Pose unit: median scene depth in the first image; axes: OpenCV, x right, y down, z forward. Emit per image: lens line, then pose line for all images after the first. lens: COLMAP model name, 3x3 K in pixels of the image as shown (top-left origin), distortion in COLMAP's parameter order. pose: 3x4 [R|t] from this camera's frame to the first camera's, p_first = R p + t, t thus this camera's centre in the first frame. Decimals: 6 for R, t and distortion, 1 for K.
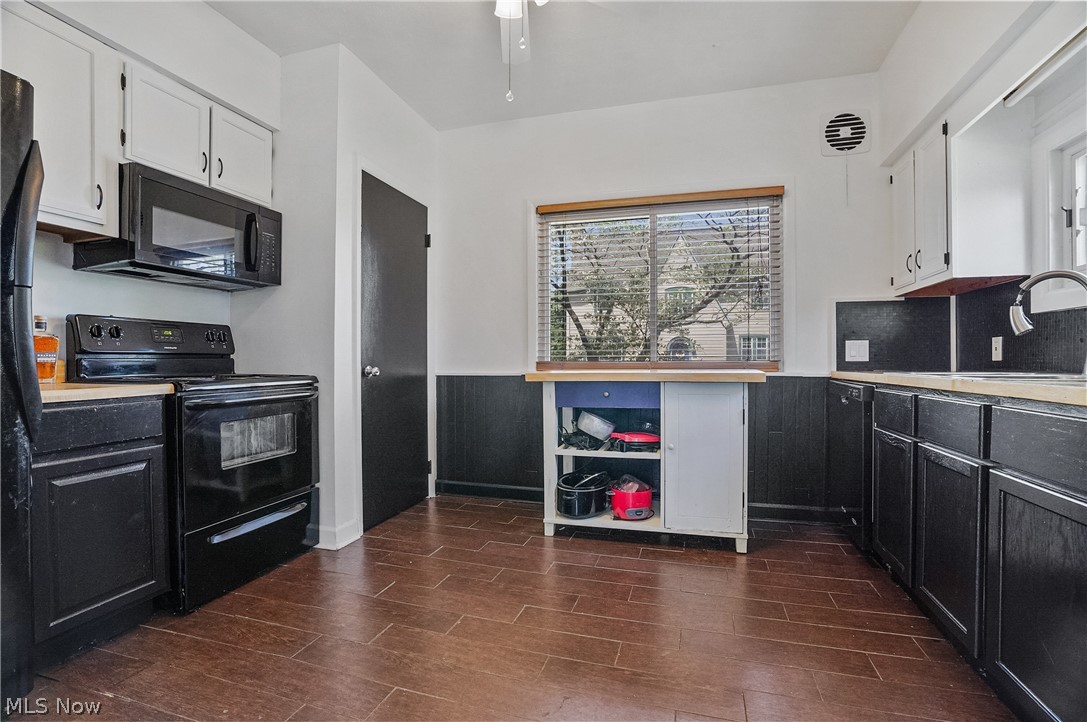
lens RADIAL K [[484.9, 0, 542.1], [0, 484.9, 367.9], [0, 0, 1]] dist [-0.023286, 0.003222]
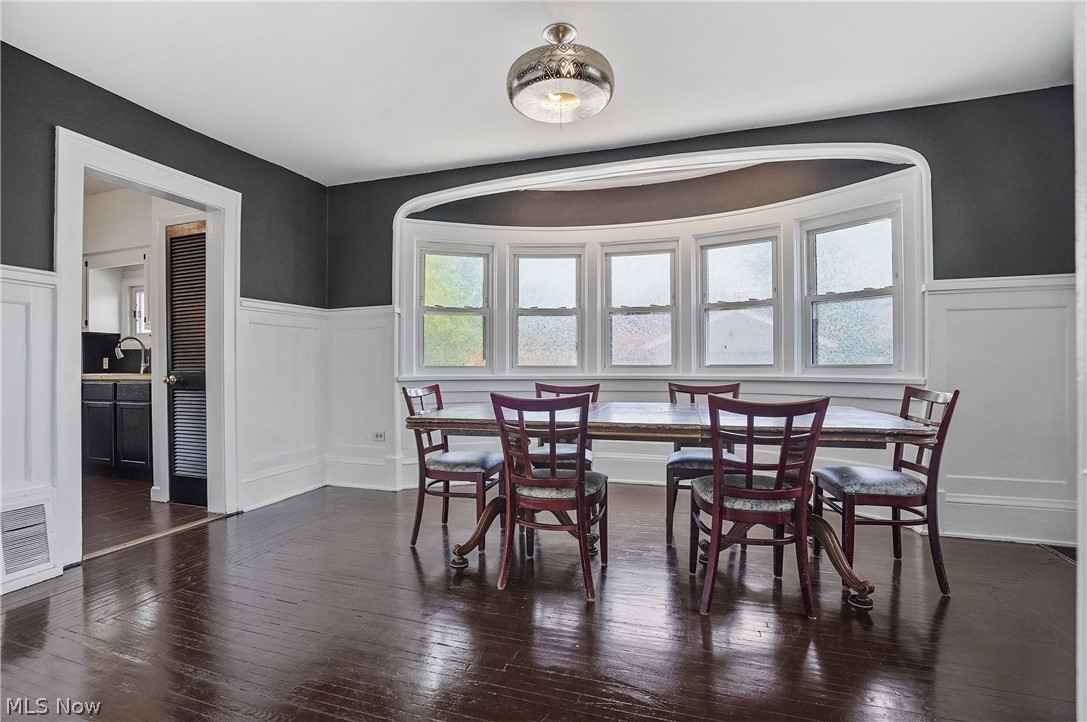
lens RADIAL K [[505.1, 0, 552.3], [0, 505.1, 368.4], [0, 0, 1]] dist [-0.056383, 0.018631]
pose [[0.007790, 0.000140, 0.999970, -1.583918], [0.013424, 0.999910, -0.000244, 0.014421], [-0.999880, 0.013425, 0.007787, -1.337886]]
